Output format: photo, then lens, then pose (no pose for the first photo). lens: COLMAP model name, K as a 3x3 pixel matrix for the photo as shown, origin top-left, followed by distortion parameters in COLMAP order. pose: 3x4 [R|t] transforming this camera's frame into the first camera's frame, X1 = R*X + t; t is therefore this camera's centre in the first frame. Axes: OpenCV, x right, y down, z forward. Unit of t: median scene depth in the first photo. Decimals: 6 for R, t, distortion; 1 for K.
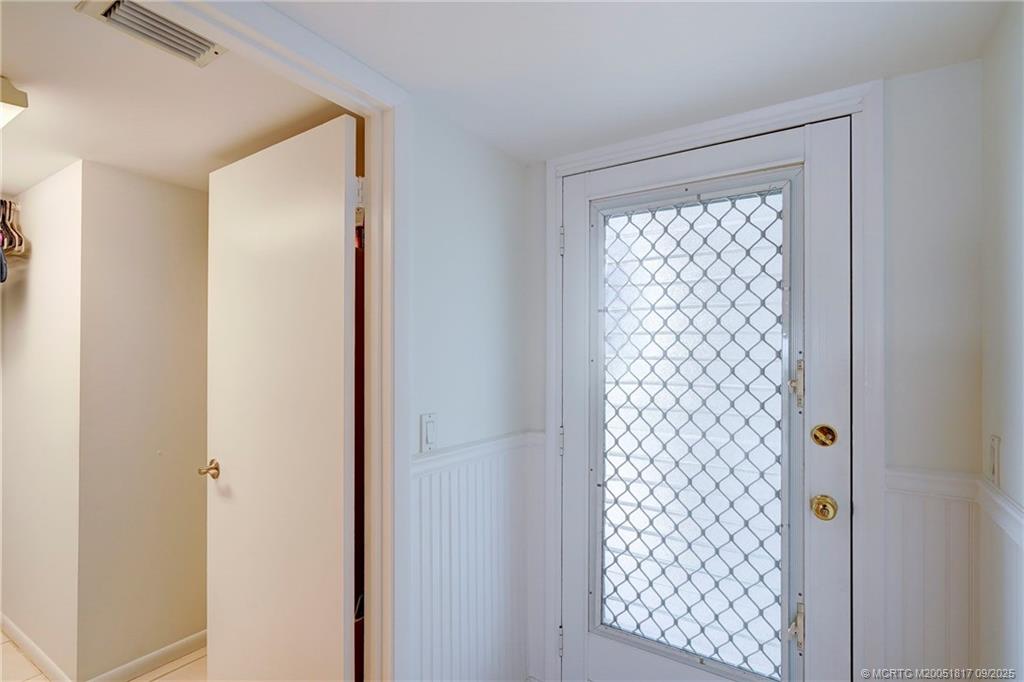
lens RADIAL K [[474.2, 0, 510.9], [0, 474.2, 351.5], [0, 0, 1]] dist [-0.007316, 0.003895]
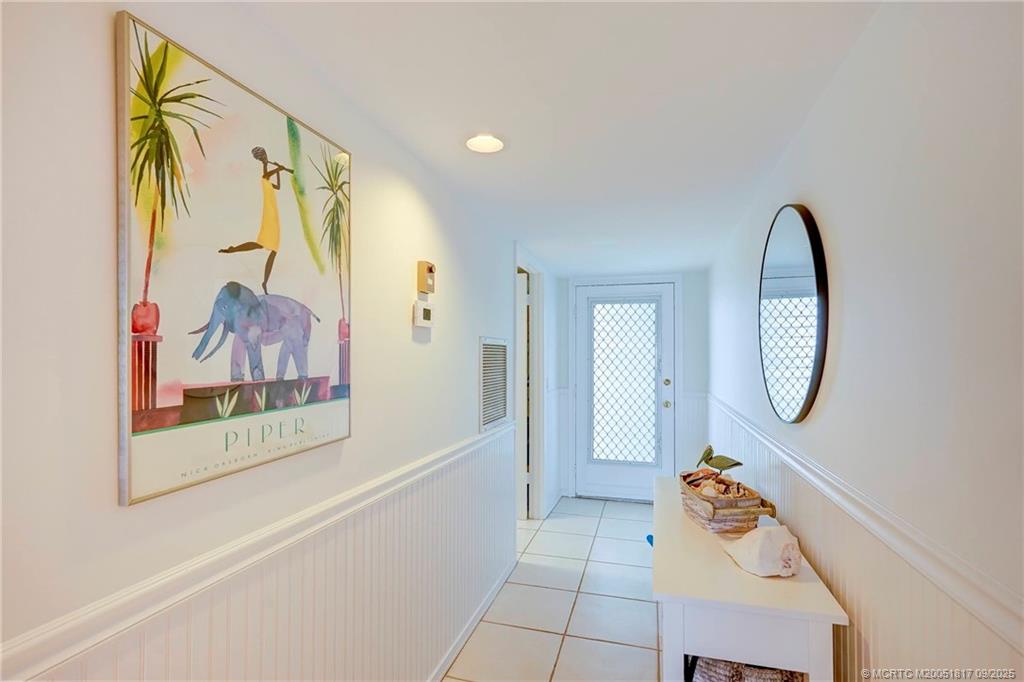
lens RADIAL K [[474.2, 0, 515.0], [0, 474.2, 348.8], [0, 0, 1]] dist [-0.007316, 0.003895]
pose [[0.961861, 0.006874, 0.273452, -1.121357], [-0.003248, 0.999901, -0.013712, 0.000576], [-0.273519, 0.012301, 0.961788, -1.678123]]
